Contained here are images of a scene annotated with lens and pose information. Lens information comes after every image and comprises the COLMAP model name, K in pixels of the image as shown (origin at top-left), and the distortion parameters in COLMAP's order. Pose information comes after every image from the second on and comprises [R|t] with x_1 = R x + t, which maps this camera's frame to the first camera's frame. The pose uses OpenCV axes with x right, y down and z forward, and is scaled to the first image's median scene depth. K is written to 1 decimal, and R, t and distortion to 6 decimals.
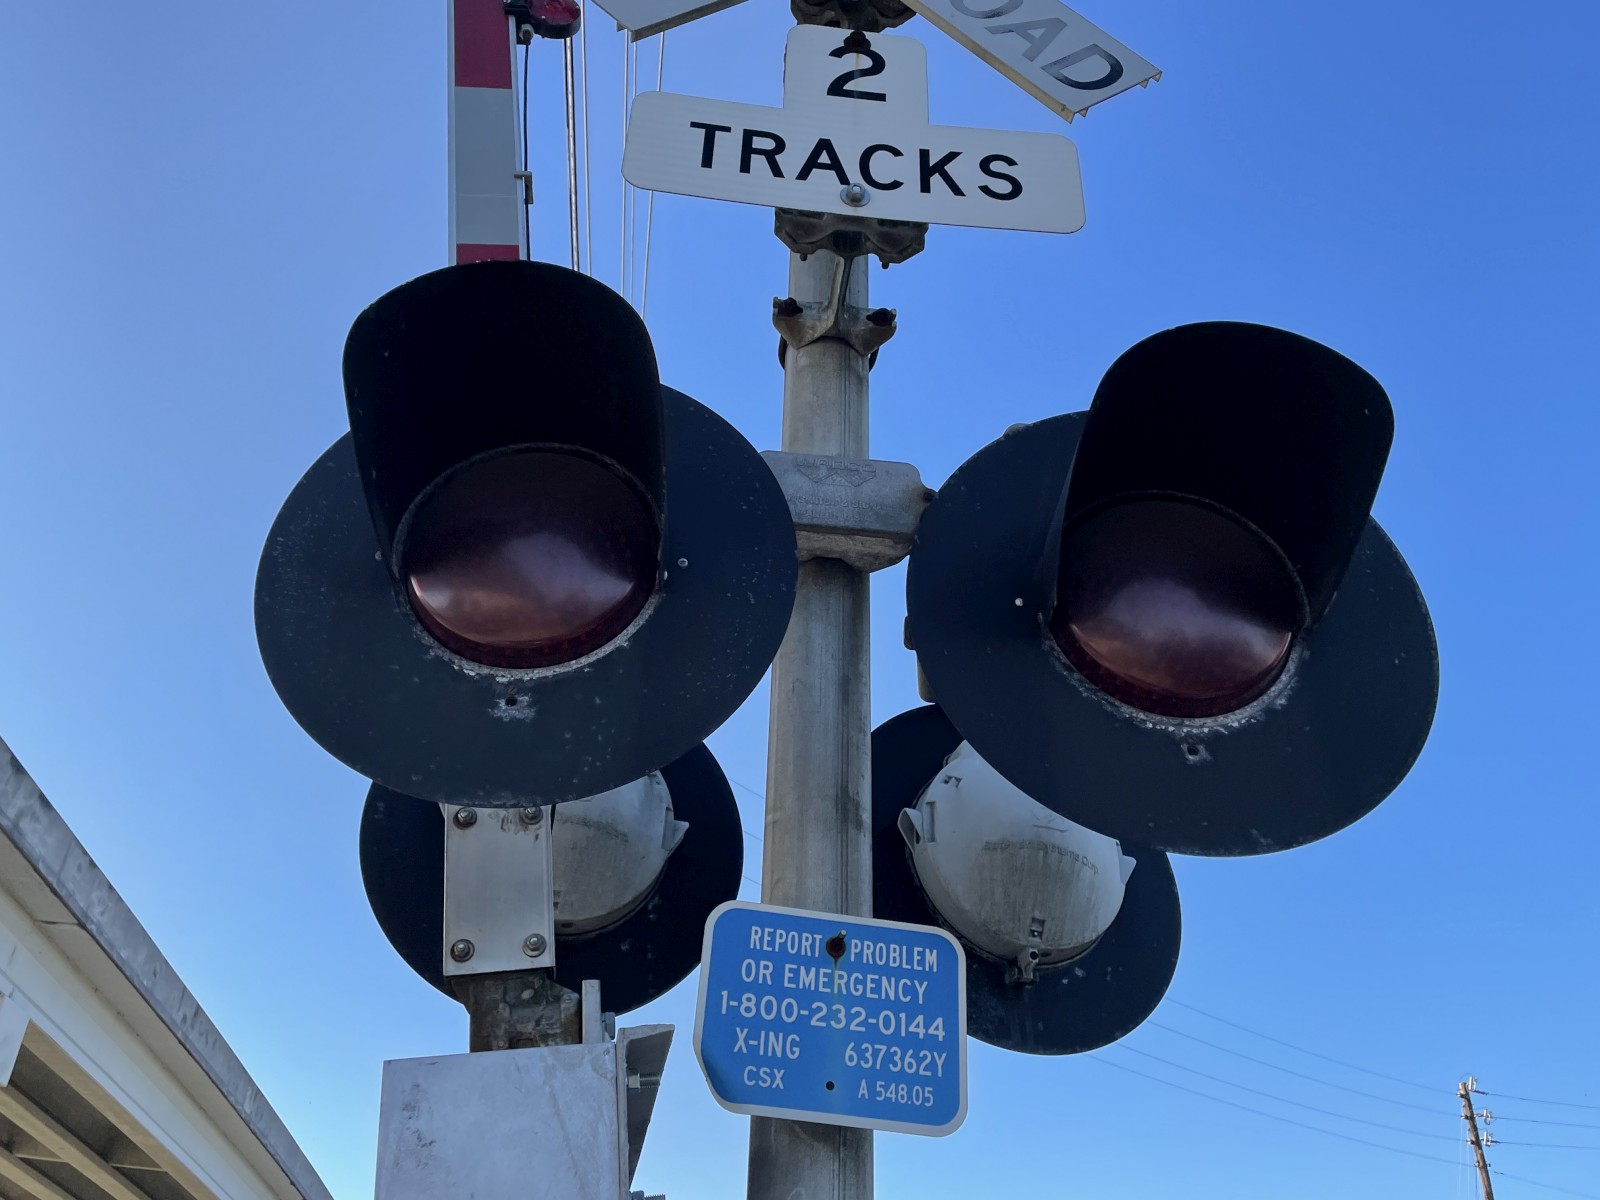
lens RADIAL K [[1273.2, 0, 800.0], [0, 1273.2, 600.0], [0, 0, 1]] dist [-0.003659, -0.002884]
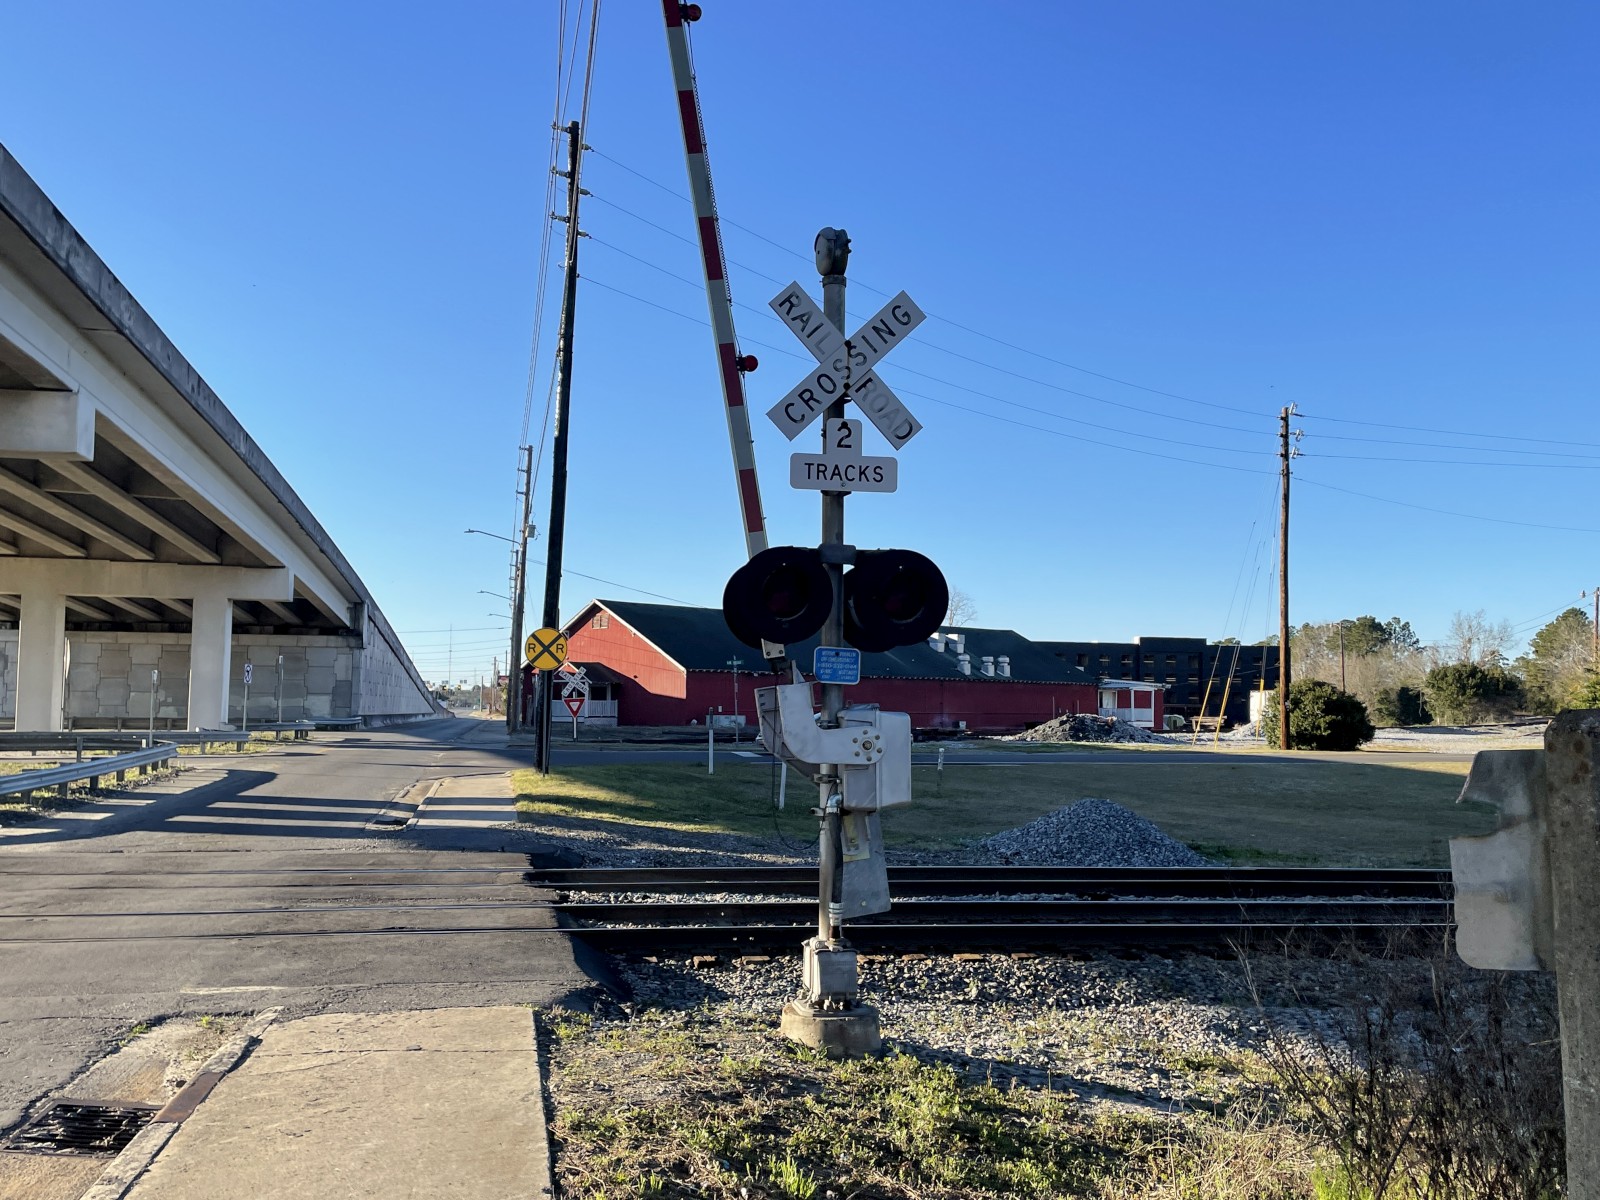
lens RADIAL K [[1410.0, 0, 800.0], [0, 1410.0, 600.0], [0, 0, 1]] dist [-0.001095, -0.003730]
pose [[0.996759, -0.014670, 0.079097, -0.043394], [-0.028025, 0.858311, 0.512364, -0.216122], [-0.075406, -0.512920, 0.855118, -0.290490]]
